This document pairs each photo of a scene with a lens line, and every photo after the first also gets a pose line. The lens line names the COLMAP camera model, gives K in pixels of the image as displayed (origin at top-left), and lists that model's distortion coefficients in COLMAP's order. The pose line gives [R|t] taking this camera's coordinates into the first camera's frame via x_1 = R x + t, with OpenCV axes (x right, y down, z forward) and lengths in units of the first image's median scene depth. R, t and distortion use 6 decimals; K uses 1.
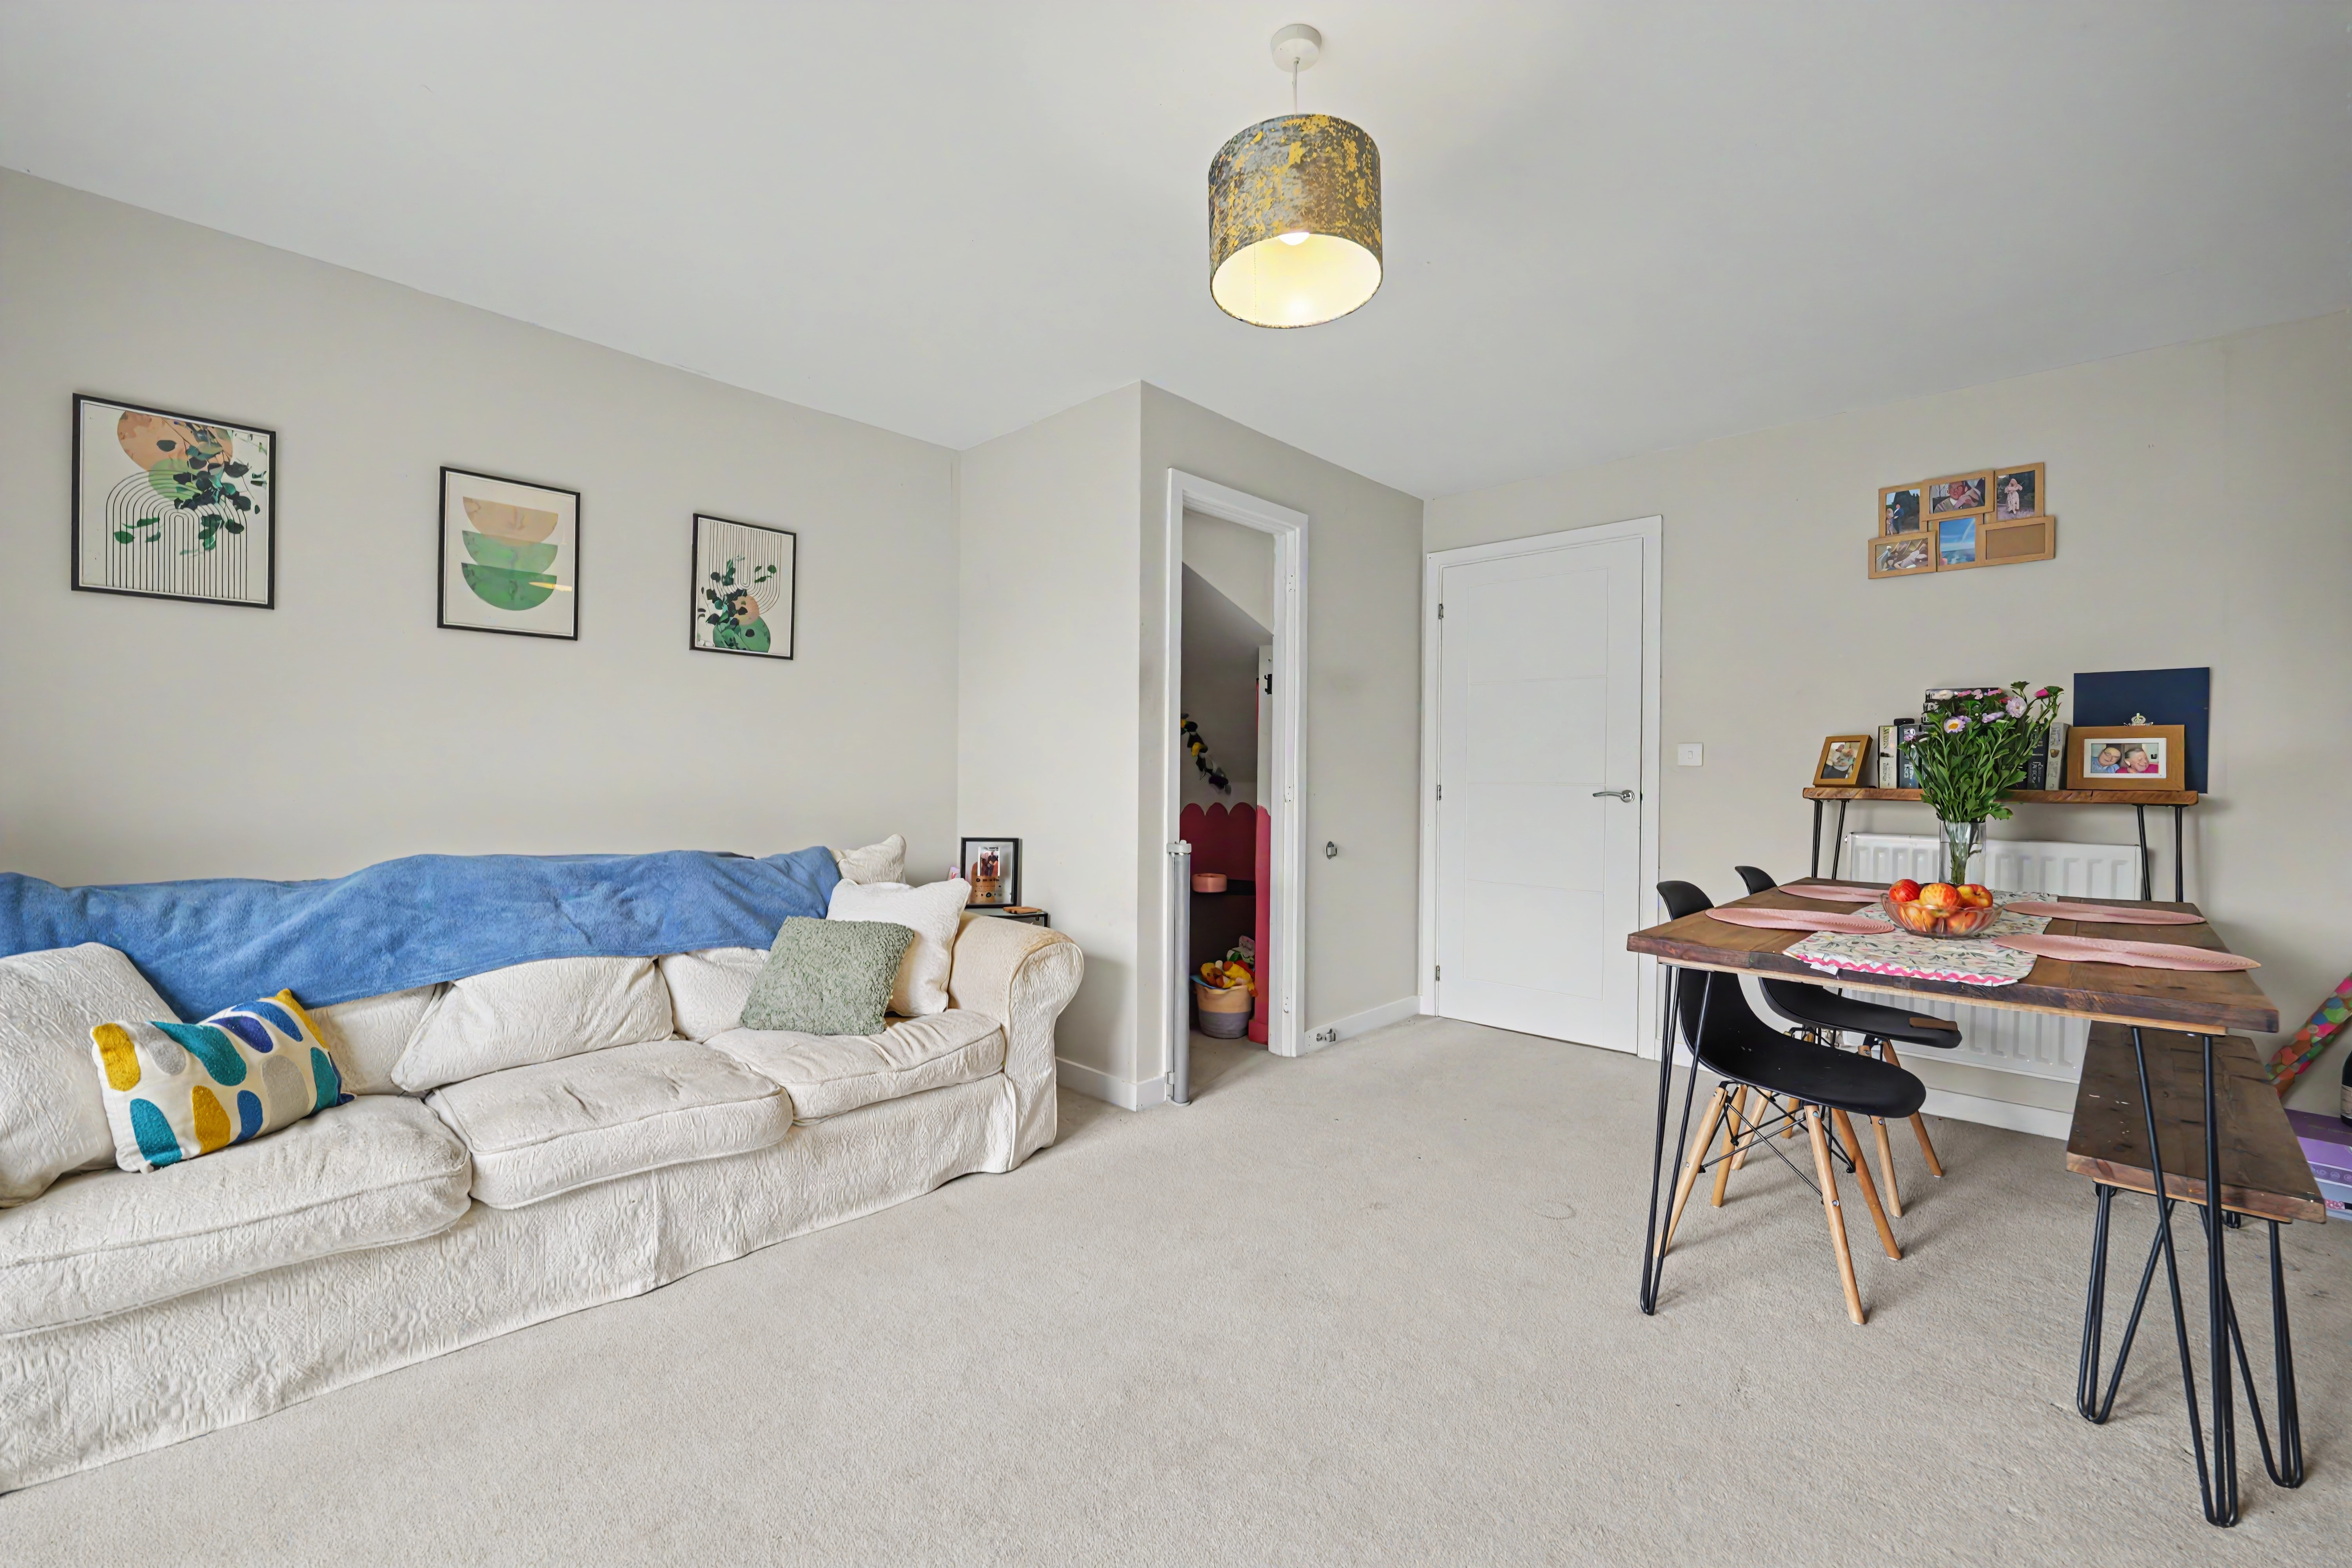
lens RADIAL K [[956.4, 0, 1175.9], [0, 956.4, 777.2], [0, 0, 1]] dist [-0.013138, 0.000933]
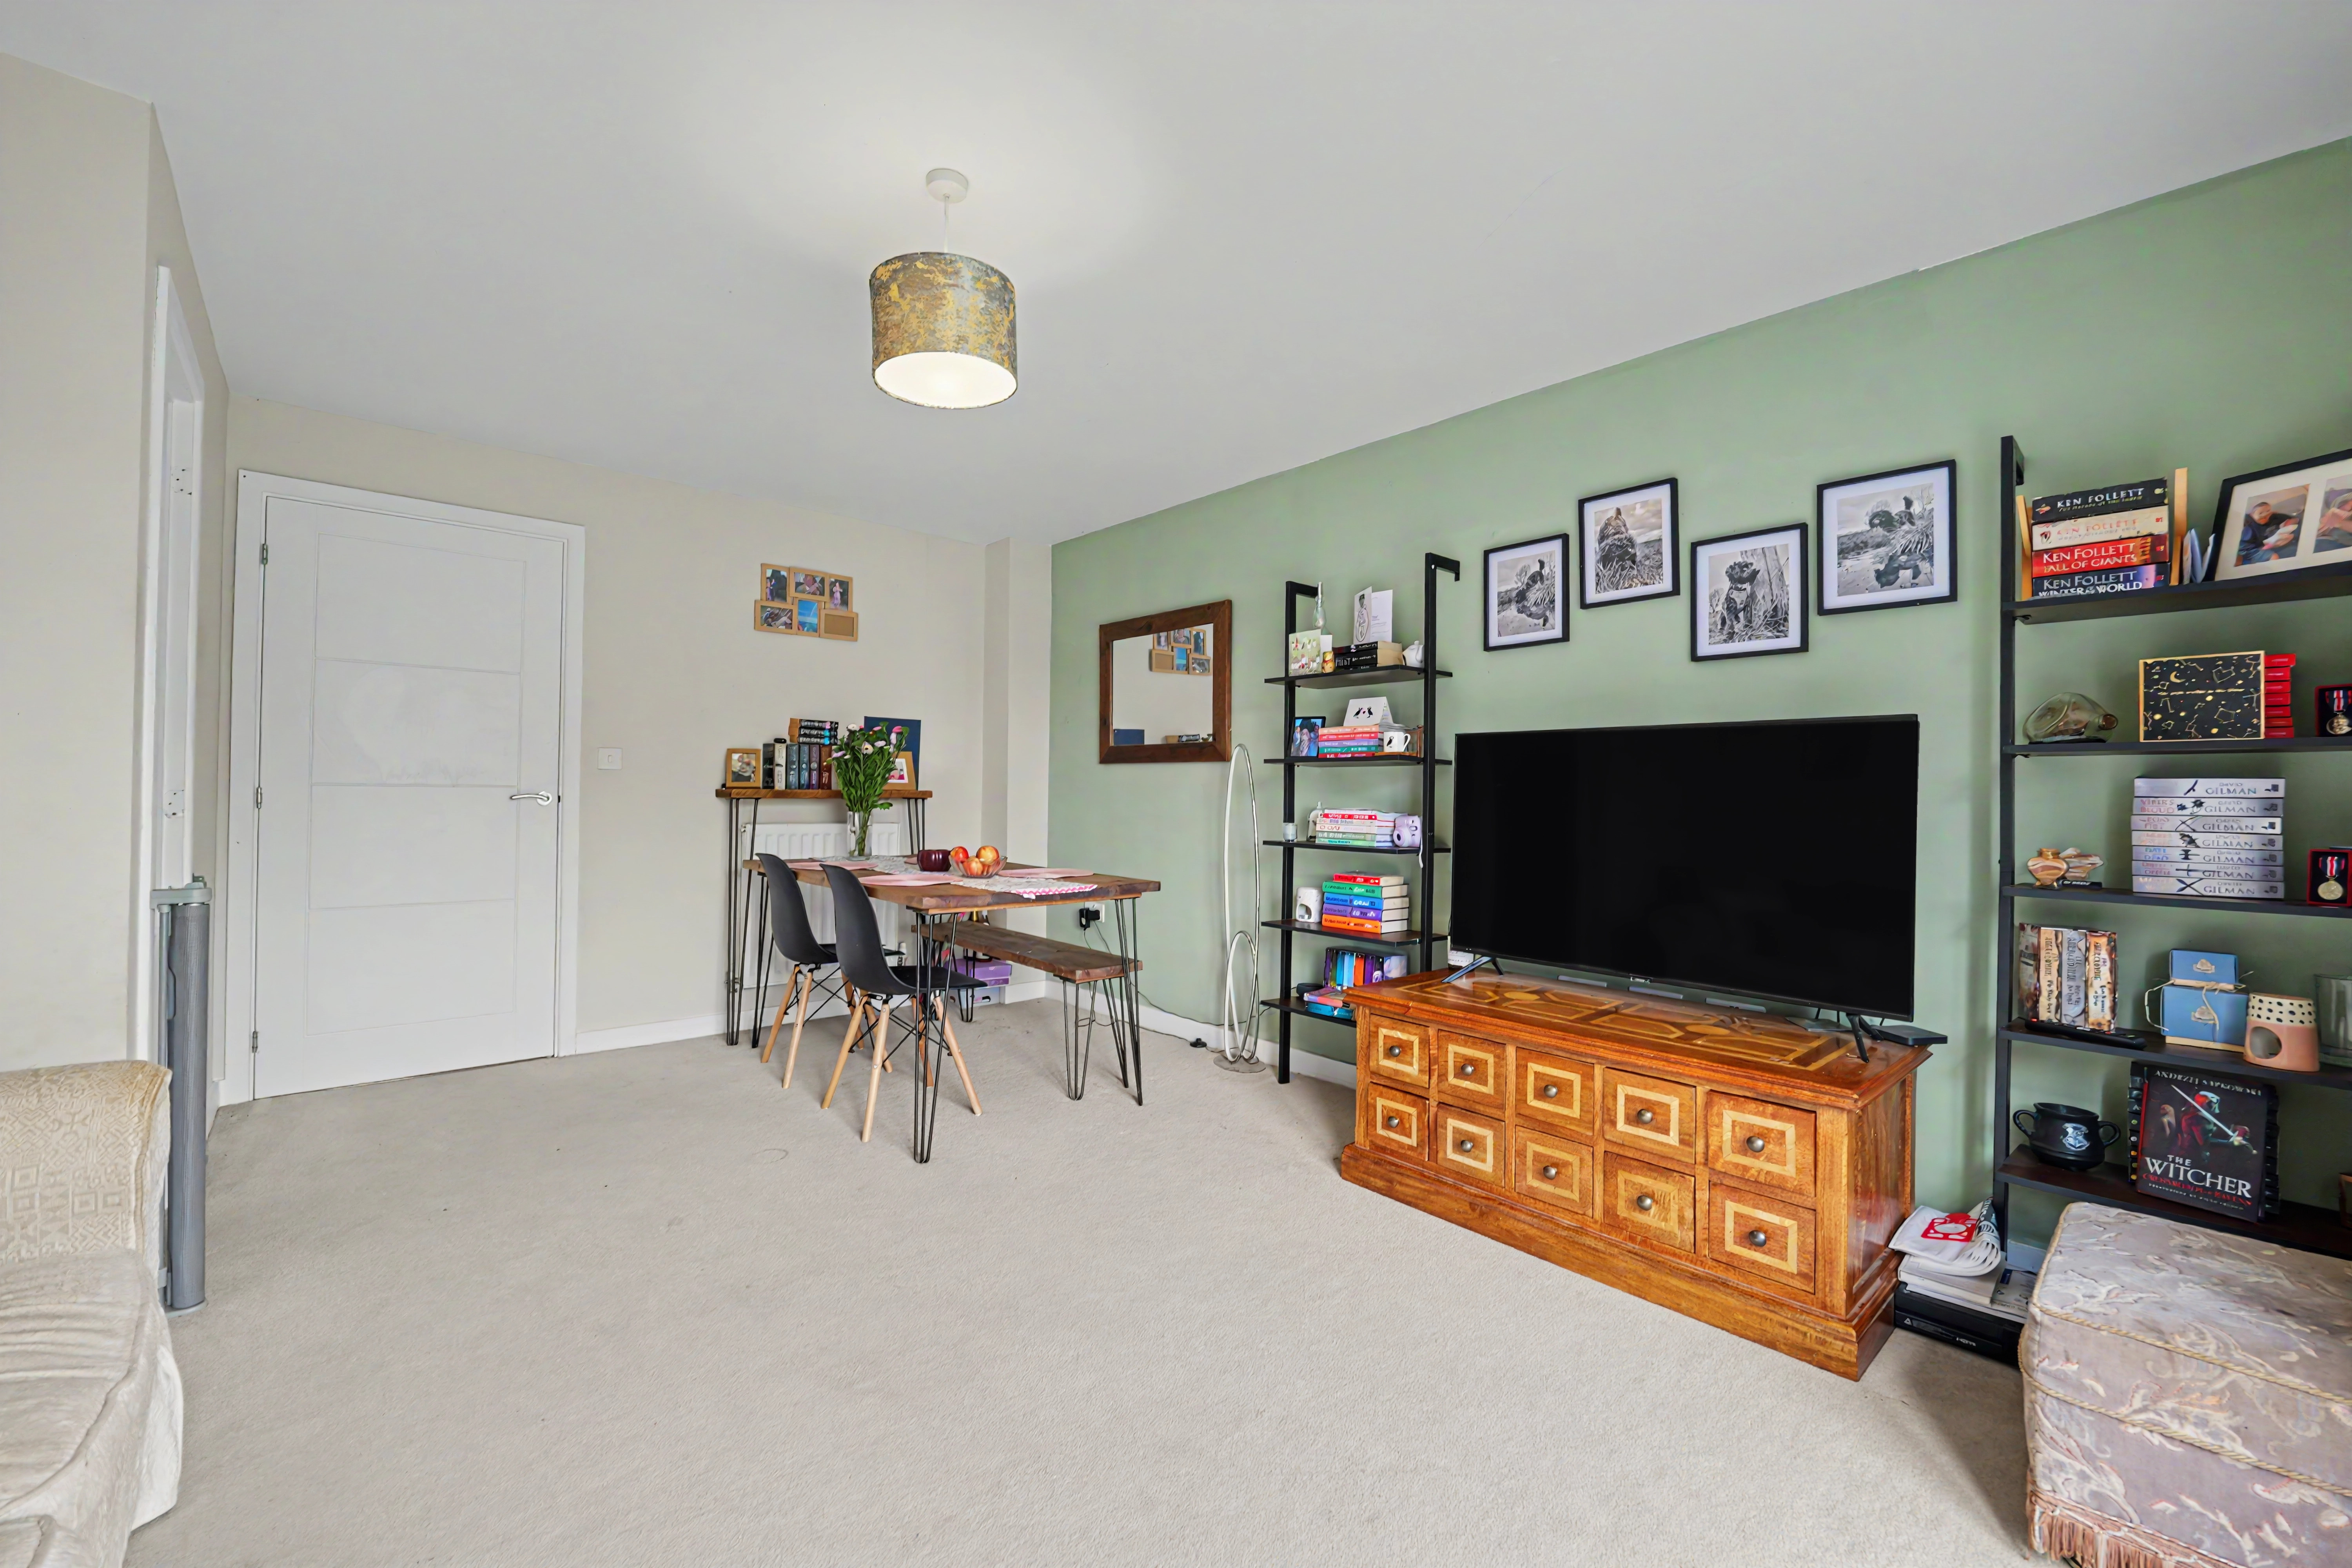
lens RADIAL K [[956.4, 0, 1183.0], [0, 956.4, 775.2], [0, 0, 1]] dist [-0.013138, 0.000933]
pose [[0.083104, 0.008384, 0.996506, -0.551393], [-0.010823, 0.999913, -0.007510, -0.004780], [-0.996482, -0.010161, 0.083188, 0.310493]]
